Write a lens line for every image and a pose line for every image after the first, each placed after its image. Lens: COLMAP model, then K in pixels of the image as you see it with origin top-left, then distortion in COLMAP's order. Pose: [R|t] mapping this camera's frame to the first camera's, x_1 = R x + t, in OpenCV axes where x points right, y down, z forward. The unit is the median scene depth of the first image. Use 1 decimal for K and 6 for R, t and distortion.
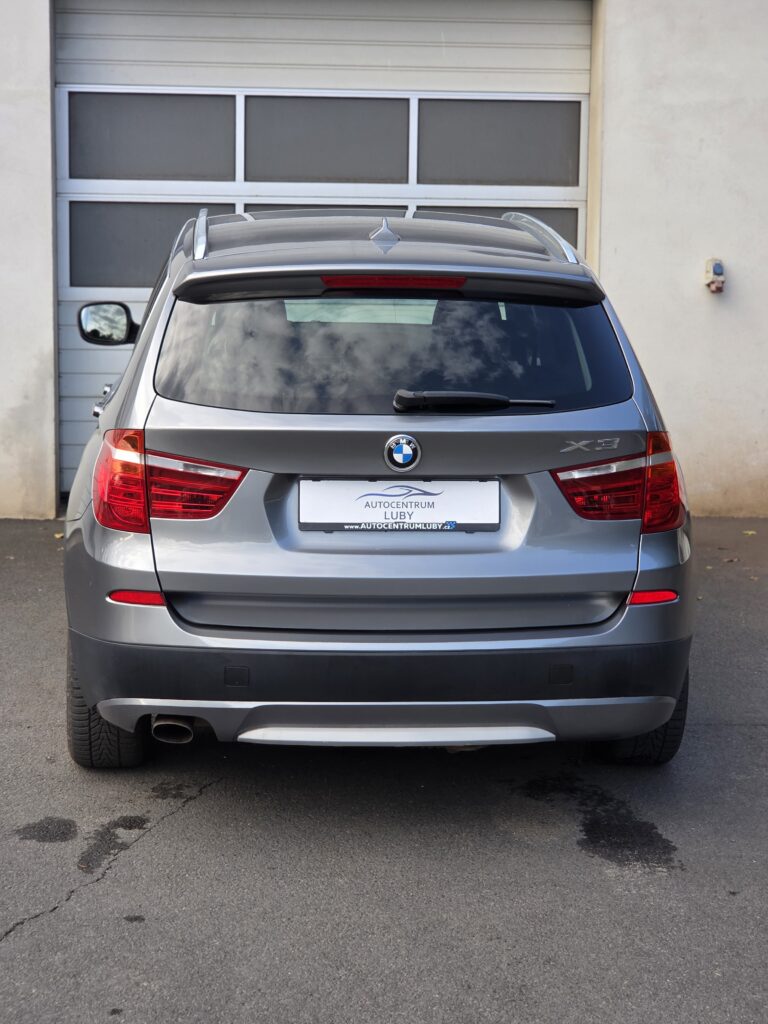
lens RADIAL K [[1890.6, 0, 352.2], [0, 1890.6, 508.5], [0, 0, 1]] dist [-0.001676, 0.218415]
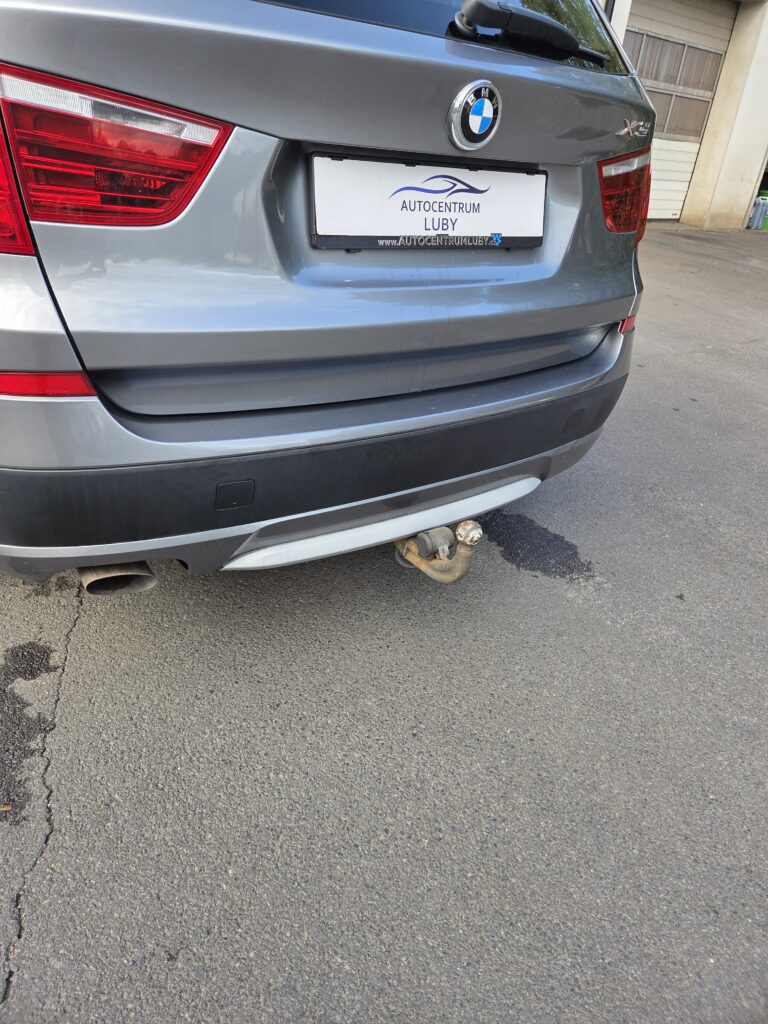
lens RADIAL K [[692.6, 0, 381.6], [0, 692.6, 497.0], [0, 0, 1]] dist [0.030077, -0.001678]
pose [[0.843137, -0.185641, 0.504636, -0.132296], [-0.014553, 0.930288, 0.366541, 0.003374], [-0.537502, -0.316388, 0.781659, 0.764806]]
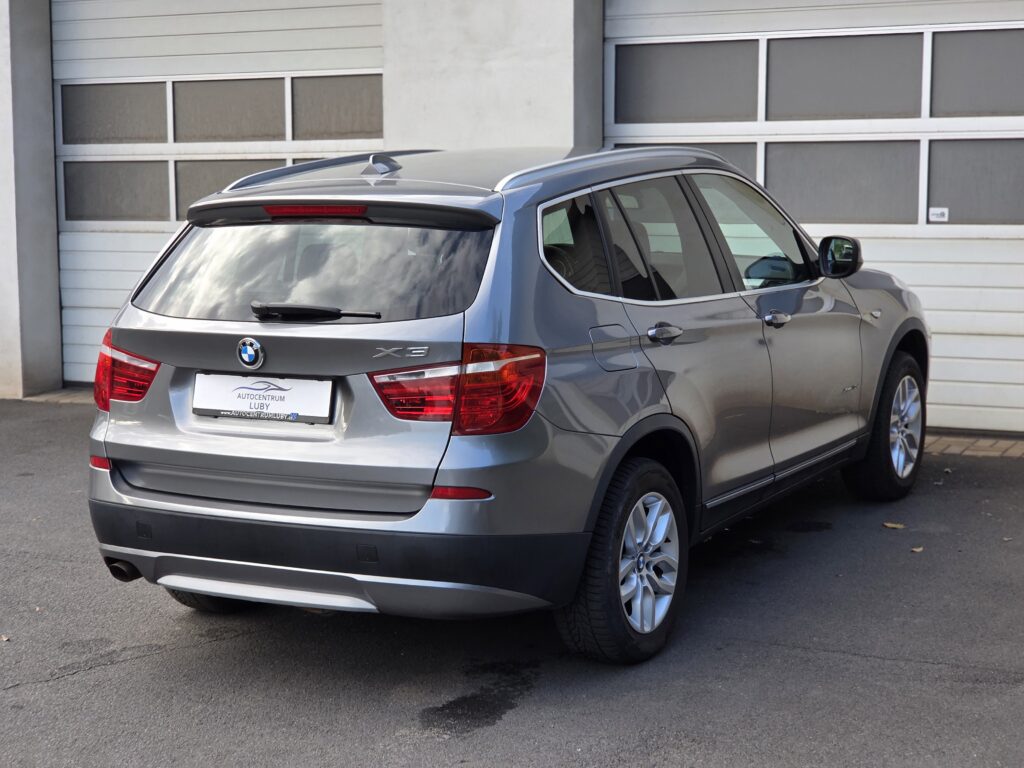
lens RADIAL K [[1903.1, 0, 509.2], [0, 1903.1, 396.2], [0, 0, 1]] dist [0.017347, 0.054977]
pose [[0.849821, 0.044596, -0.525182, 0.766043], [-0.059641, 0.998151, -0.011750, 0.002043], [0.523687, 0.041308, 0.850909, 0.059324]]
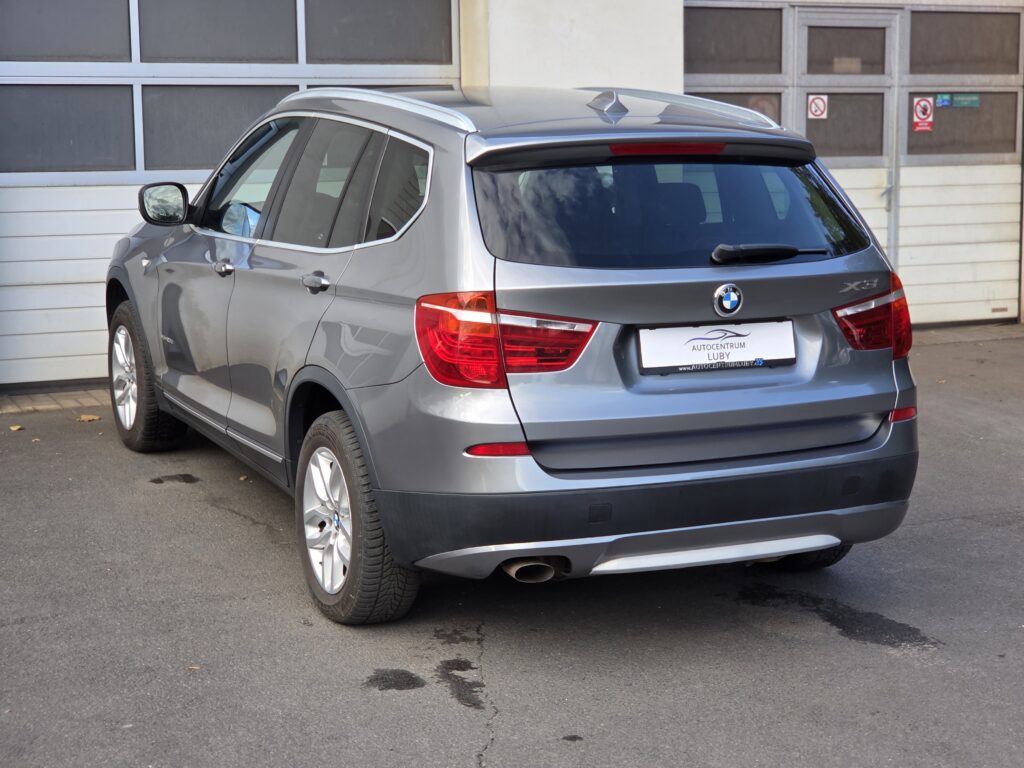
lens RADIAL K [[1903.1, 0, 509.2], [0, 1903.1, 396.2], [0, 0, 1]] dist [0.017347, 0.054977]
pose [[0.934822, -0.070046, 0.348140, -0.471963], [0.069191, 0.997492, 0.014903, 0.001847], [-0.348311, 0.010156, 0.937324, -0.013004]]
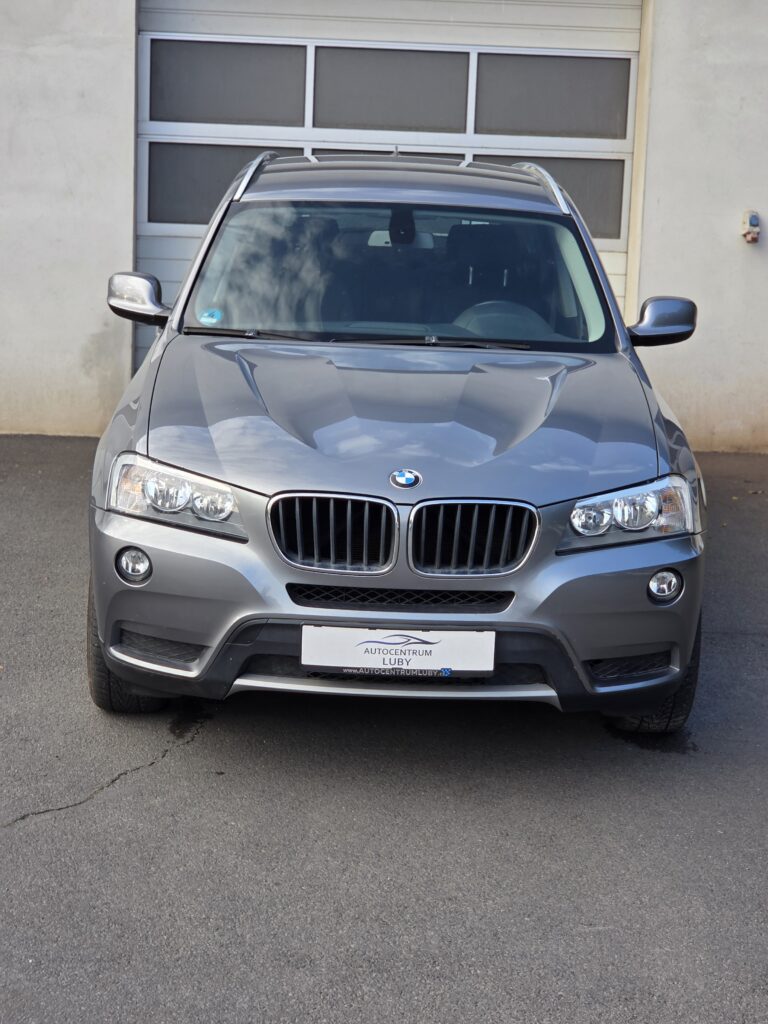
lens RADIAL K [[1878.2, 0, 364.0], [0, 1878.2, 512.2], [0, 0, 1]] dist [0.004645, 0.209555]
pose [[0.999524, 0.027261, -0.014448, -0.013456], [-0.026732, 0.999007, 0.035648, 0.011427], [0.015405, -0.035245, 0.999260, -0.136576]]
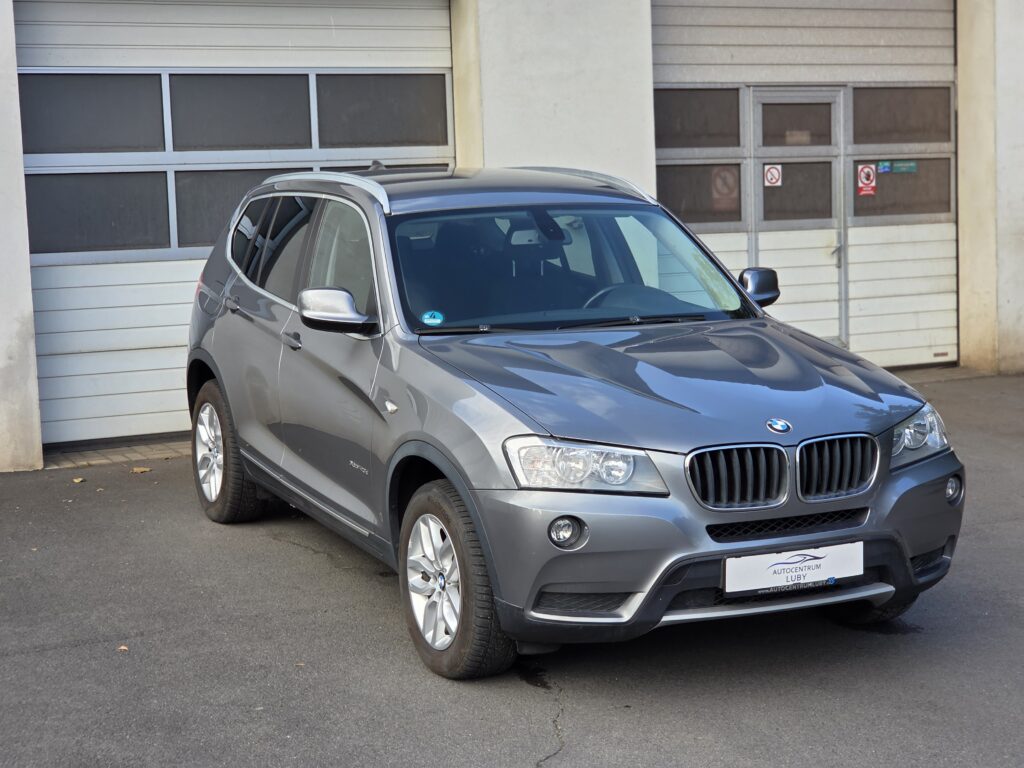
lens RADIAL K [[1890.6, 0, 512.0], [0, 1890.6, 384.0], [0, 0, 1]] dist [-0.001676, 0.218415]
pose [[0.919426, -0.080781, 0.384877, -0.620912], [0.096467, 0.995102, -0.021589, 0.012432], [-0.381248, 0.056977, 0.922715, -0.181863]]
